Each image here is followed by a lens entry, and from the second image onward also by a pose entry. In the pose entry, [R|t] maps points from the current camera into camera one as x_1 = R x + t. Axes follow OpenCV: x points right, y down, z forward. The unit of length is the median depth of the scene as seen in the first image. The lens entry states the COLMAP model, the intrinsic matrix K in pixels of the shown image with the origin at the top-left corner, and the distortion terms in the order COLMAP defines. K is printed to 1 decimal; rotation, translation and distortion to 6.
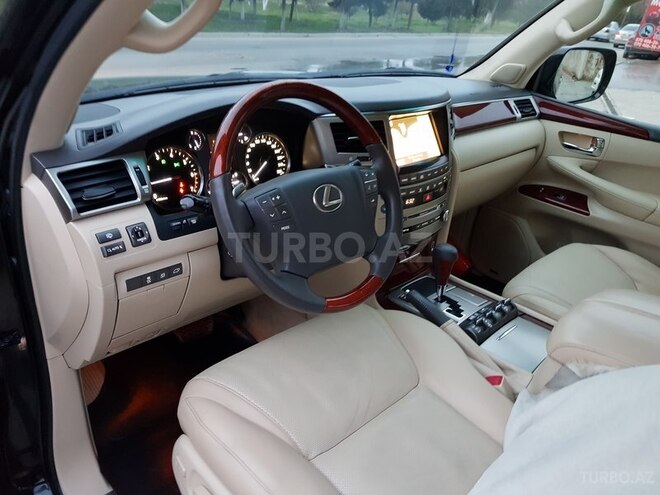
lens RADIAL K [[513.4, 0, 336.2], [0, 513.4, 259.2], [0, 0, 1]] dist [0.095844, -0.177575]
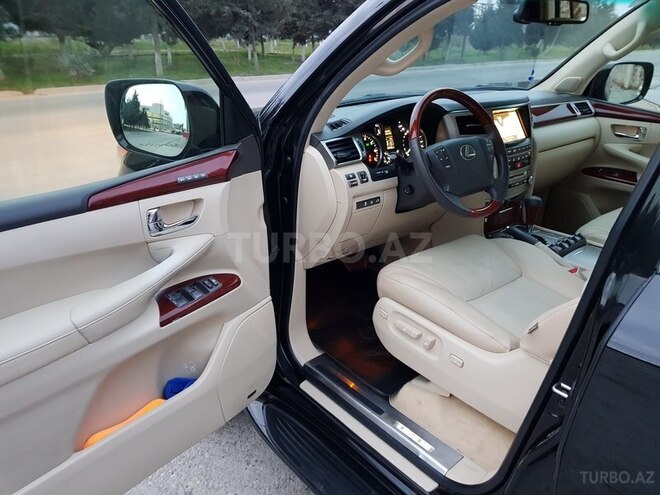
lens RADIAL K [[504.3, 0, 338.7], [0, 504.3, 247.2], [0, 0, 1]] dist [0.086917, -0.151771]
pose [[0.993841, -0.027116, -0.107446, -0.200727], [0.018829, 0.996822, -0.077409, 0.236641], [0.109204, 0.074909, 0.991193, -0.528439]]
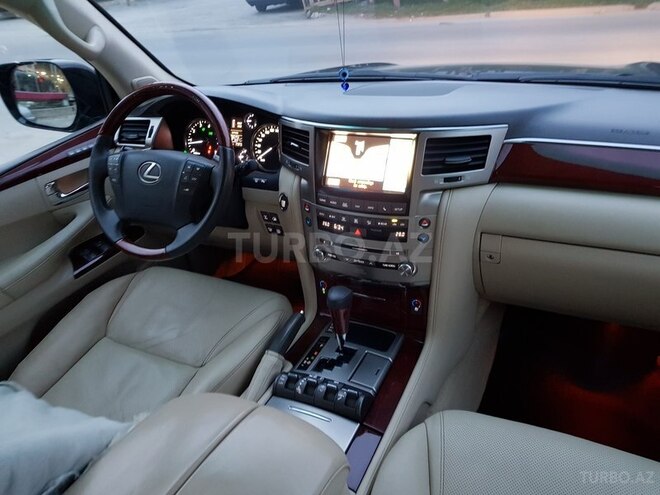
lens RADIAL K [[508.4, 0, 329.9], [0, 508.4, 254.8], [0, 0, 1]] dist [0.060462, -0.080921]
pose [[0.310863, 0.385682, -0.868685, 0.986735], [-0.339518, 0.898726, 0.277521, -0.330048], [0.887745, 0.208663, 0.410327, 0.673017]]
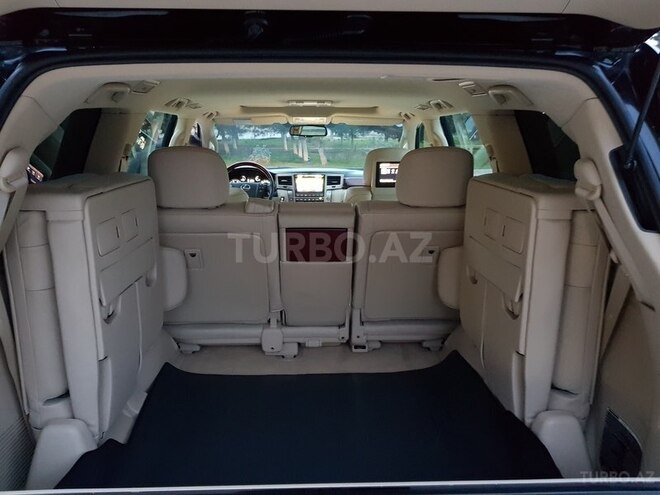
lens RADIAL K [[508.4, 0, 329.9], [0, 508.4, 254.8], [0, 0, 1]] dist [0.060462, -0.080921]
pose [[0.722498, 0.097016, -0.684532, 2.470155], [-0.269811, 0.951163, -0.149970, 0.613371], [0.636552, 0.293048, 0.713389, -0.988931]]
